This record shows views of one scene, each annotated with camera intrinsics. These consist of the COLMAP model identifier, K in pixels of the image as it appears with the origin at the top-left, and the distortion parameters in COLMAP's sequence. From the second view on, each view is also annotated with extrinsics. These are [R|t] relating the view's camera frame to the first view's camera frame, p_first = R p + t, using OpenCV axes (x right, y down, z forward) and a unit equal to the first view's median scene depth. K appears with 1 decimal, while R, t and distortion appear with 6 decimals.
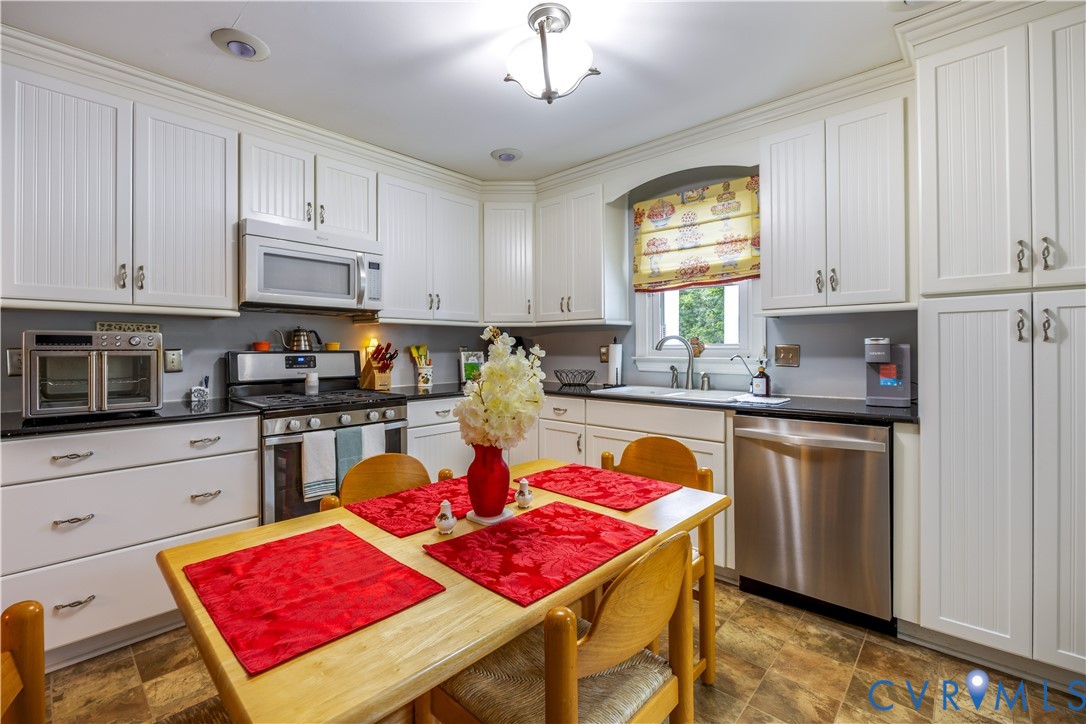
lens RADIAL K [[473.1, 0, 546.3], [0, 473.1, 347.2], [0, 0, 1]] dist [-0.001105, -0.000008]
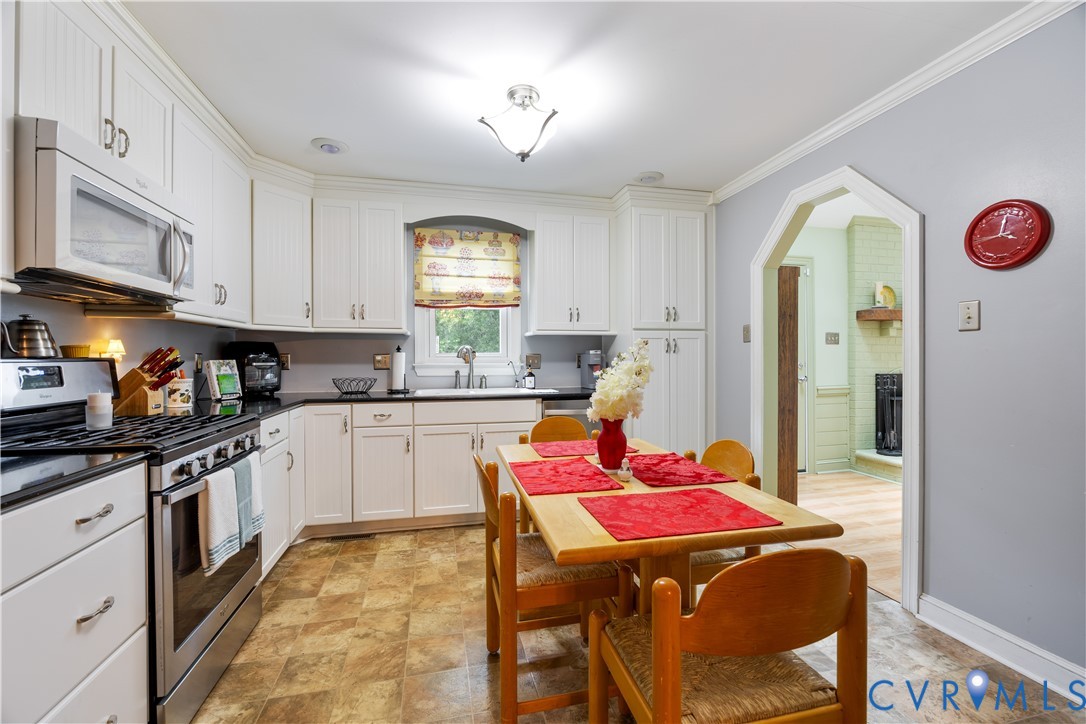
lens RADIAL K [[444.7, 0, 540.2], [0, 444.7, 356.6], [0, 0, 1]] dist [-0.000953, -0.000080]
pose [[0.565062, 0.003280, 0.825042, -0.587765], [-0.002309, 0.999994, -0.002395, 0.005966], [-0.825045, -0.000552, 0.565067, 0.178949]]
